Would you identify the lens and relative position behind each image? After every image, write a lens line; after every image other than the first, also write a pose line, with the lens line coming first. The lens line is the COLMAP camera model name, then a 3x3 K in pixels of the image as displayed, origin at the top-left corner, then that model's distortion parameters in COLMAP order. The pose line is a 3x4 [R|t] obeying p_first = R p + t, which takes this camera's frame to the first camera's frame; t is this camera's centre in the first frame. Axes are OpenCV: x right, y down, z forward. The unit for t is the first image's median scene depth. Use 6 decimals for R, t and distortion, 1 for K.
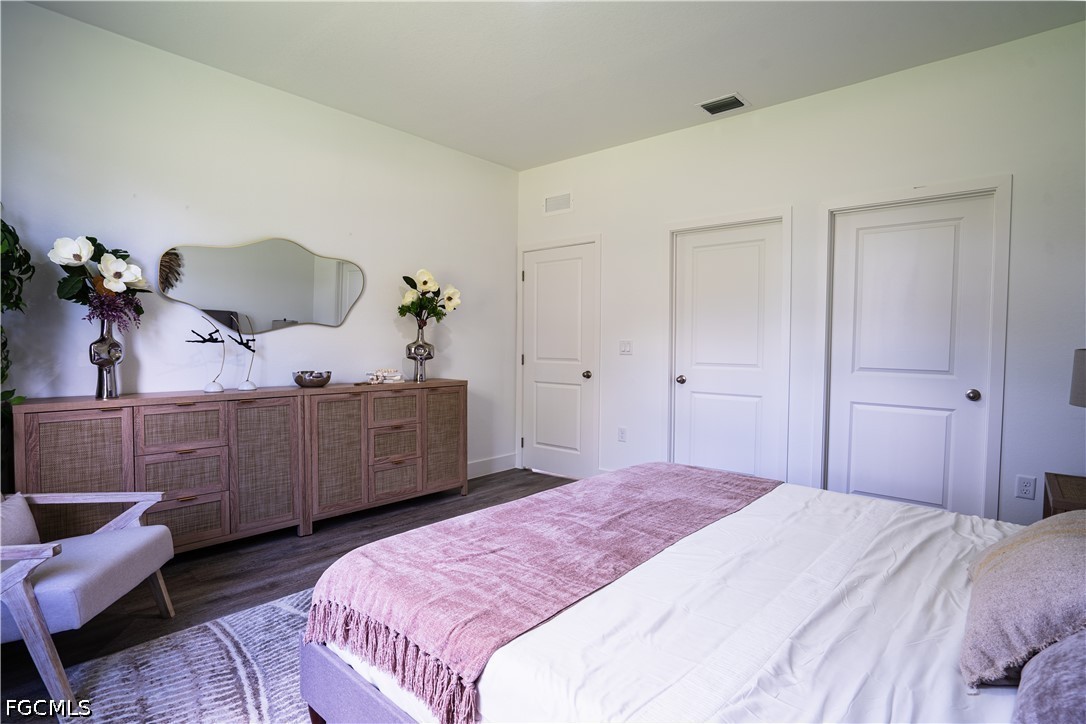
lens RADIAL K [[545.1, 0, 537.5], [0, 545.1, 362.6], [0, 0, 1]] dist [-0.049364, 0.025058]
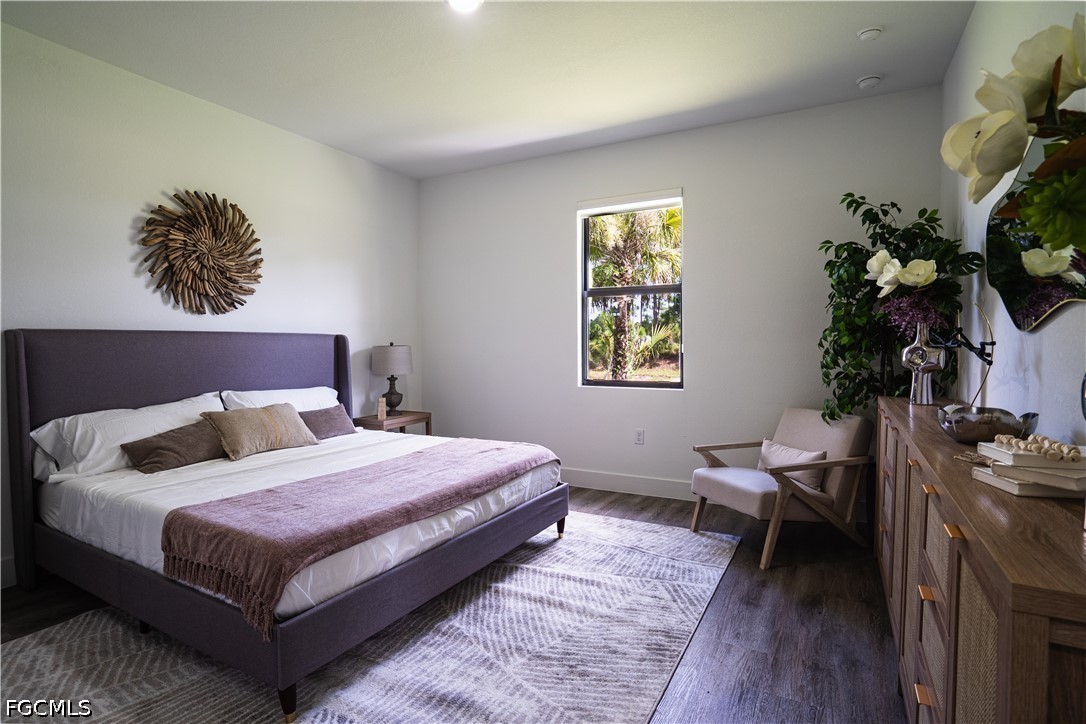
lens RADIAL K [[545.1, 0, 537.5], [0, 545.1, 362.6], [0, 0, 1]] dist [-0.049364, 0.025058]
pose [[-0.978253, -0.000069, -0.207414, 0.064849], [-0.013386, 0.997936, 0.062801, -0.057336], [0.206982, 0.064211, -0.976235, 1.640498]]
